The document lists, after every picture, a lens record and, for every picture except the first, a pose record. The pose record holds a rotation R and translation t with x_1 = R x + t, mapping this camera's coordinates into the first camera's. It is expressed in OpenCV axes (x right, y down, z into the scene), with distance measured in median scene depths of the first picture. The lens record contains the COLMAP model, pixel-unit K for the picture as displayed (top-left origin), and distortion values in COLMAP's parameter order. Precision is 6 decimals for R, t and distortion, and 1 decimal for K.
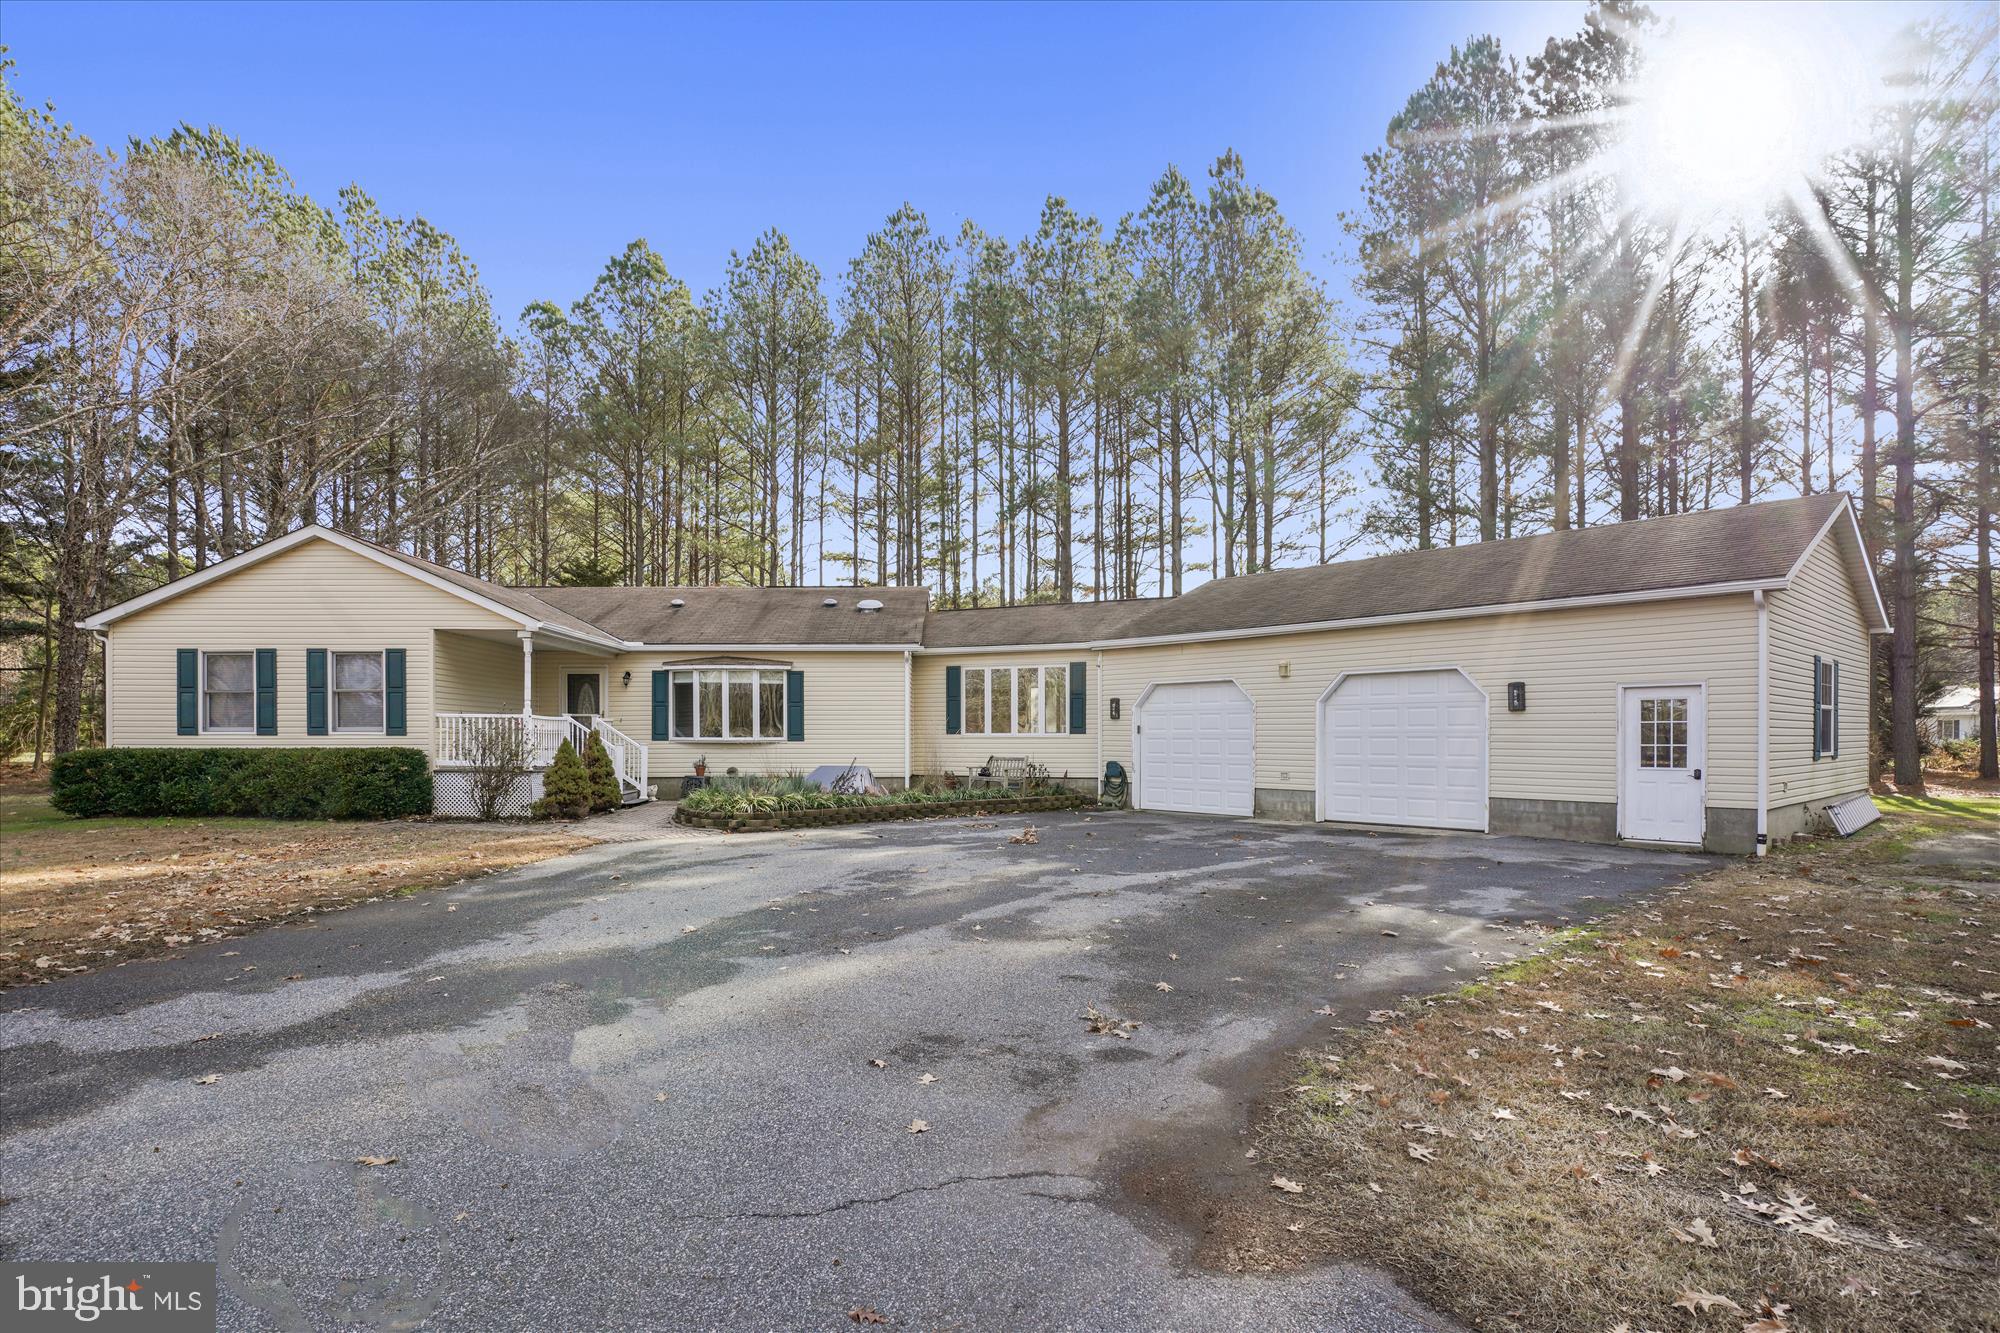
lens RADIAL K [[1033.8, 0, 991.0], [0, 1033.8, 746.6], [0, 0, 1]] dist [-0.023792, 0.008288]
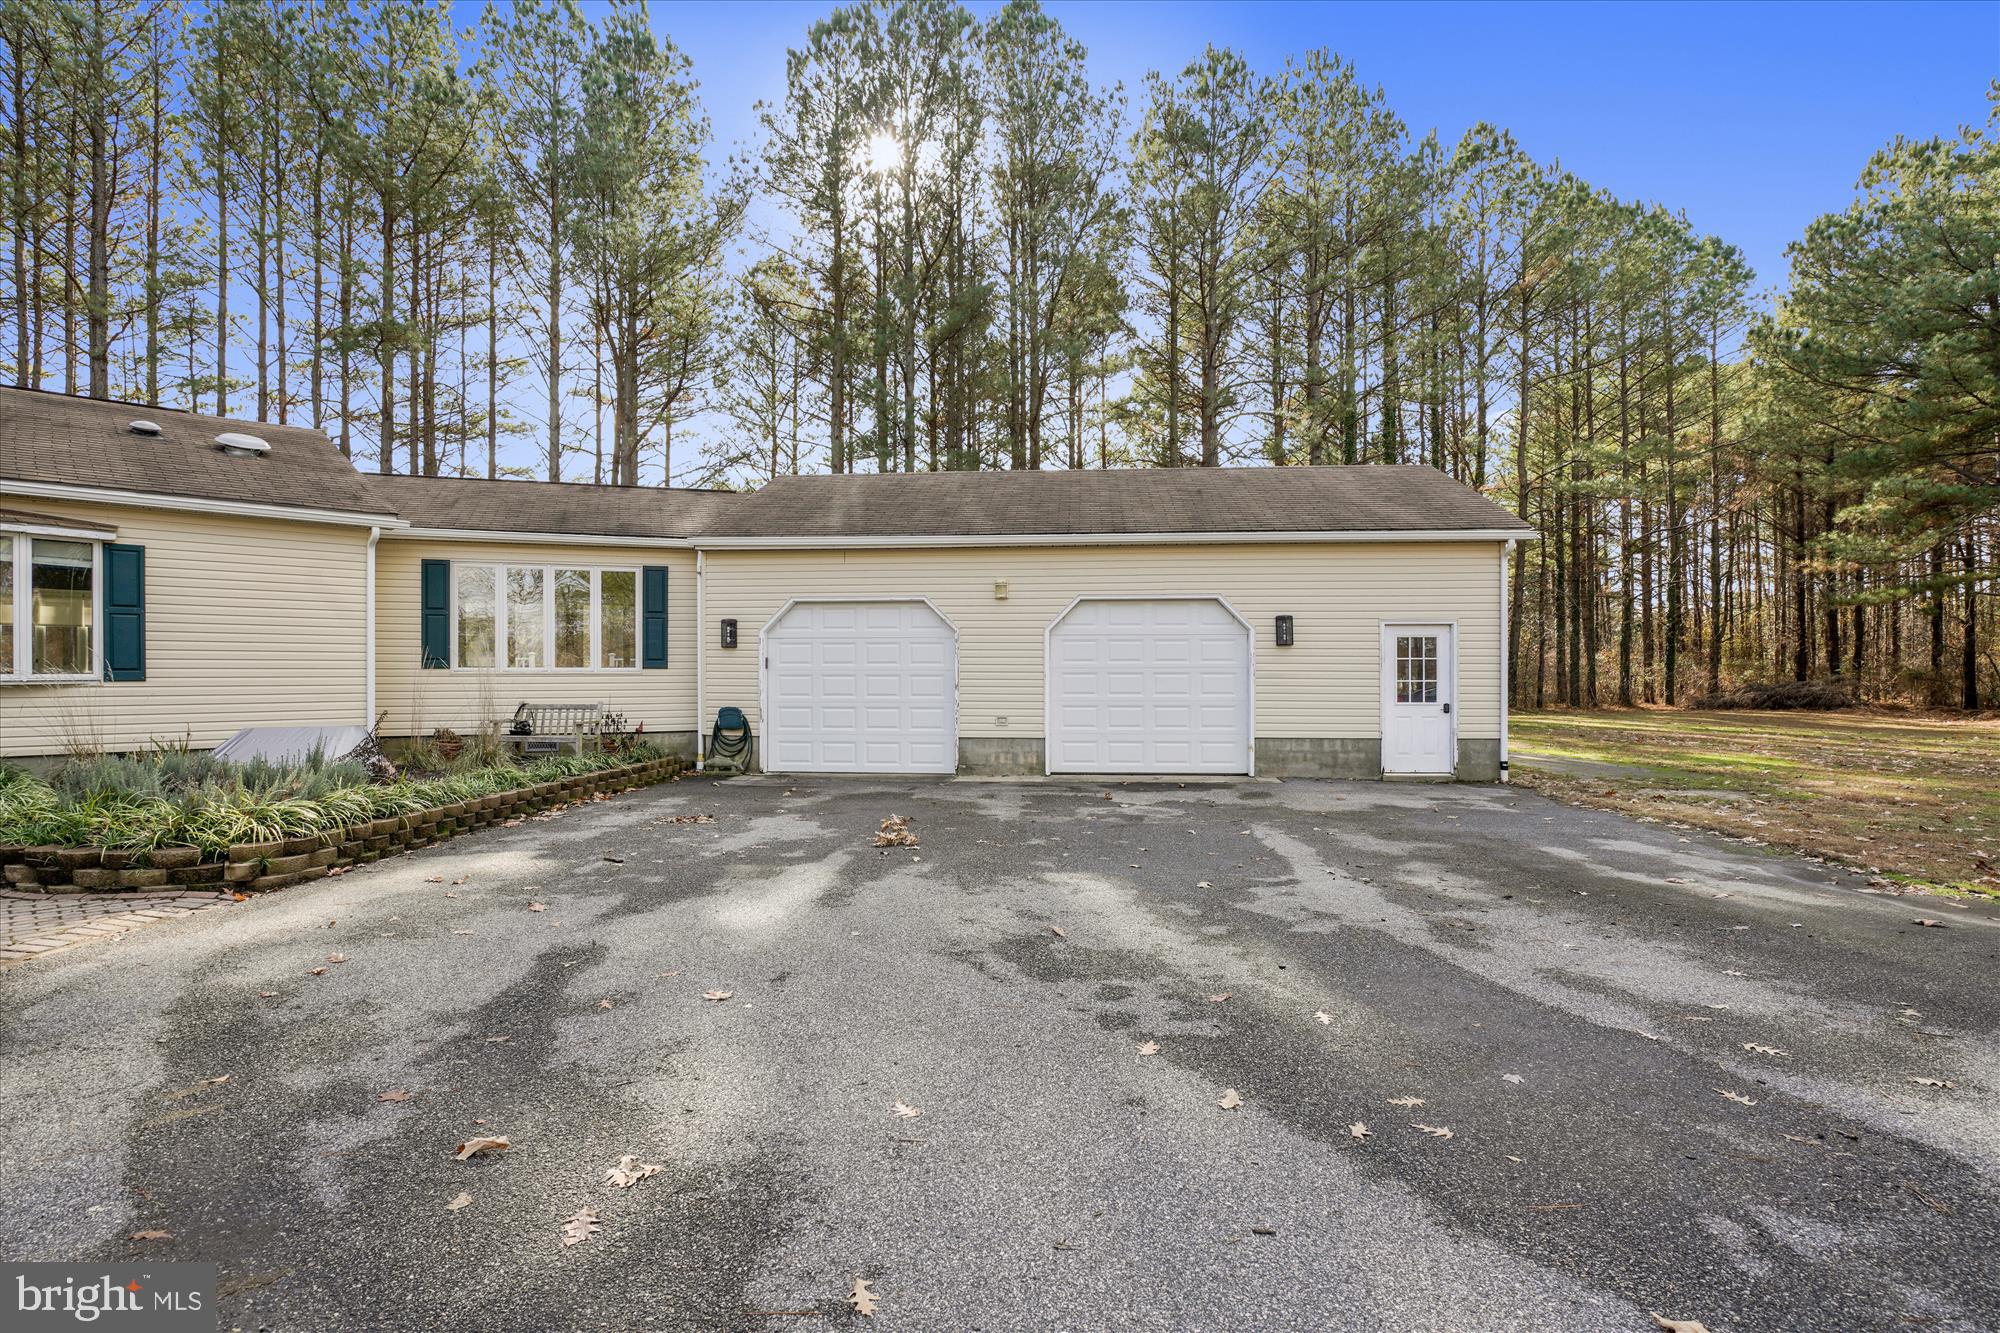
lens RADIAL K [[1033.8, 0, 1018.0], [0, 1033.8, 668.6], [0, 0, 1]] dist [-0.023792, 0.008288]
pose [[0.724046, 0.003222, 0.689744, -0.260038], [0.006708, 0.999909, -0.011713, -0.002909], [-0.689719, 0.013107, 0.723958, 0.389882]]
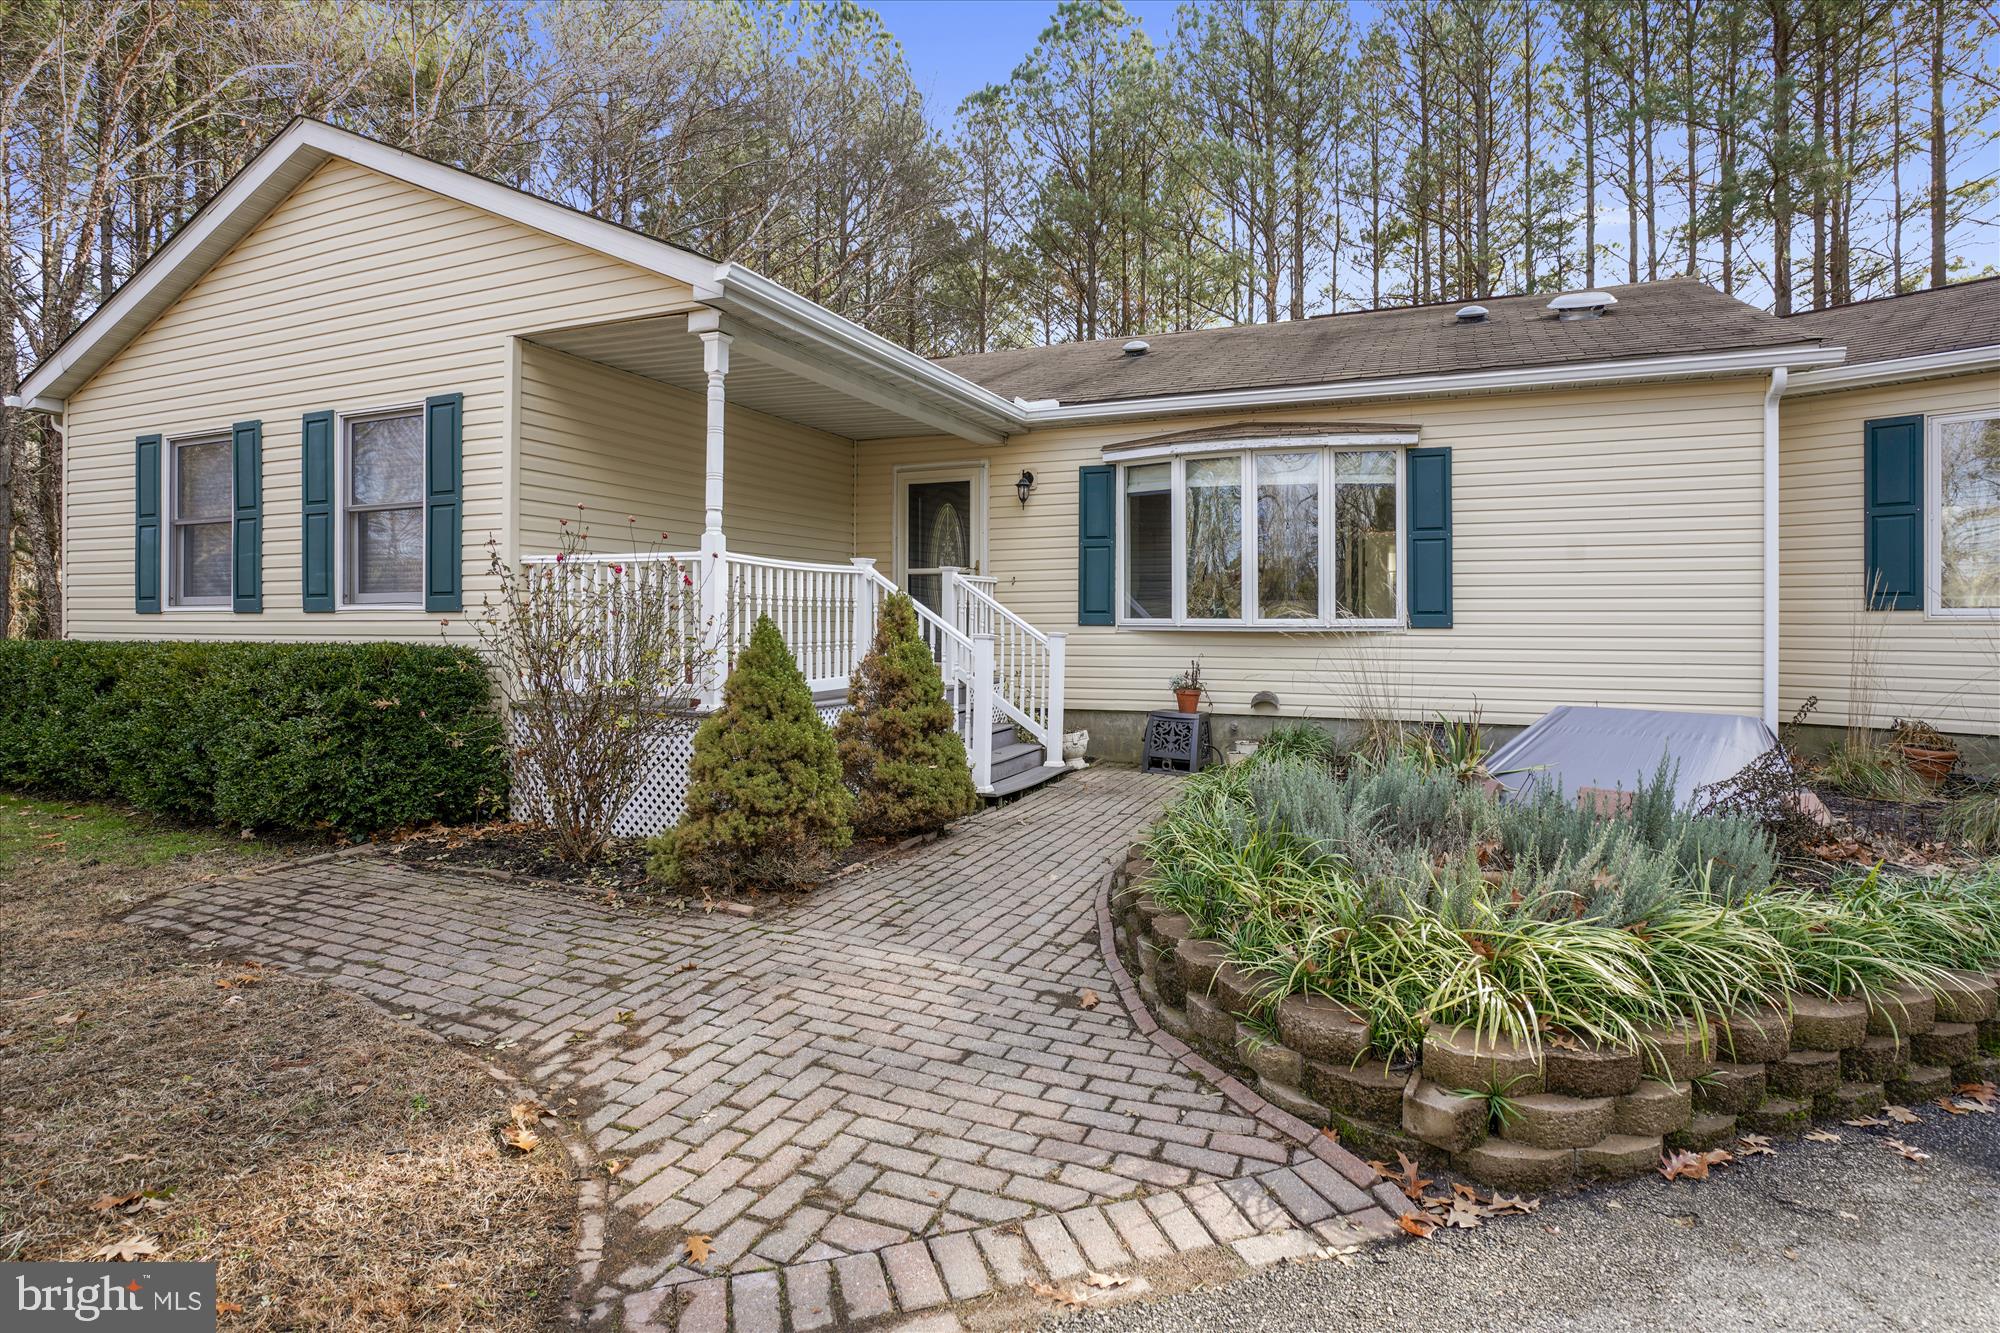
lens RADIAL K [[1033.8, 0, 971.2], [0, 1033.8, 626.0], [0, 0, 1]] dist [-0.023792, 0.008288]
pose [[0.896468, 0.003168, -0.443097, -0.204730], [-0.004671, 0.999986, -0.002302, -0.005357], [0.443084, 0.004133, 0.896471, 0.685121]]
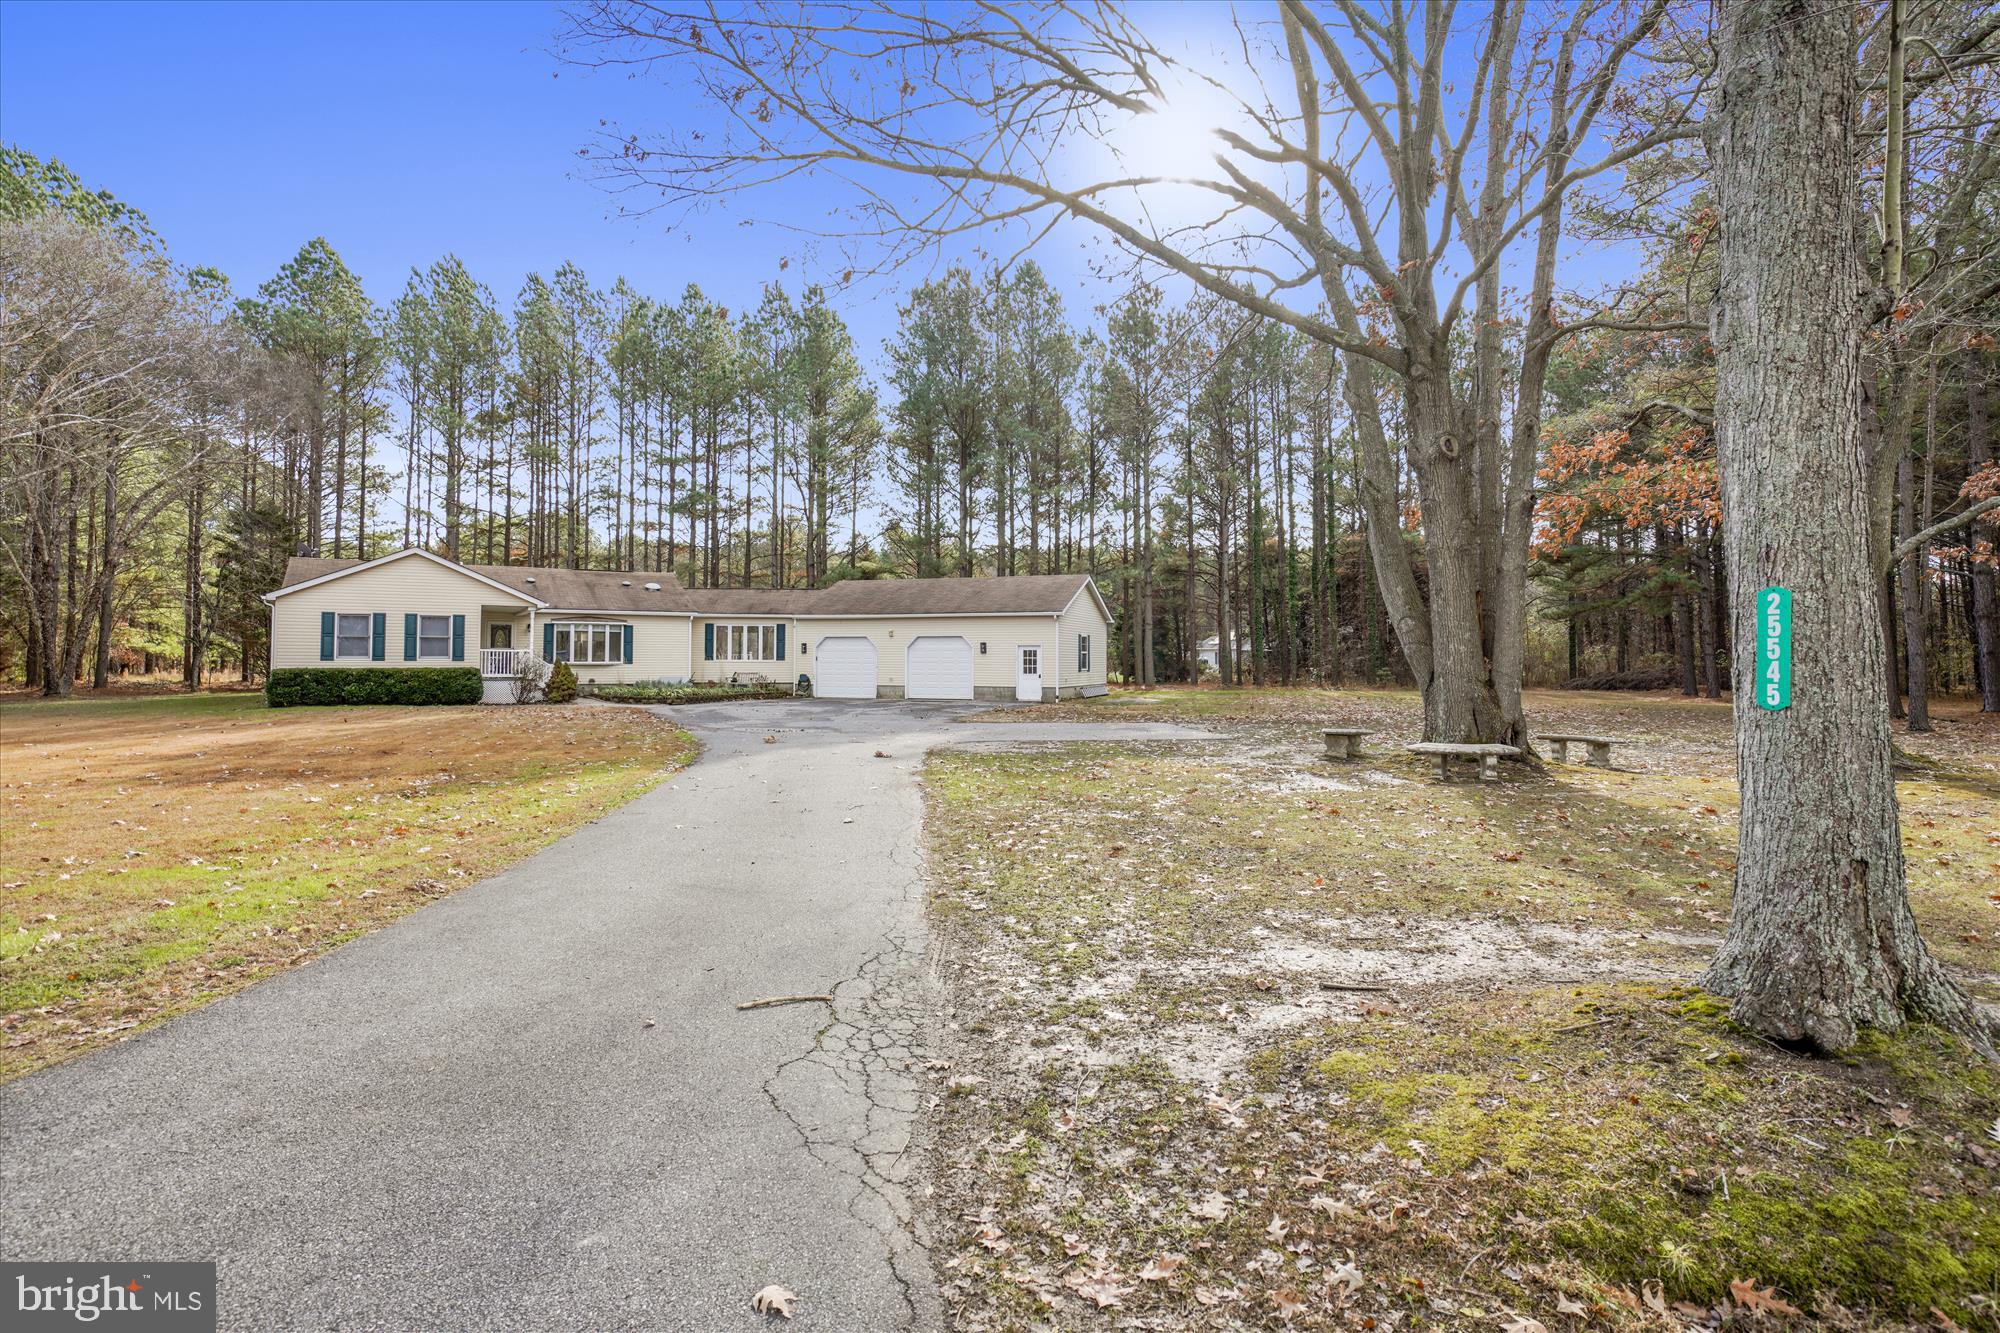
lens RADIAL K [[1033.8, 0, 1045.2], [0, 1033.8, 651.5], [0, 0, 1]] dist [-0.023792, 0.008288]
pose [[0.855435, 0.007281, 0.517859, -0.592837], [0.000833, 0.999881, -0.015434, 0.001675], [-0.517909, 0.013634, 0.855327, -1.101786]]
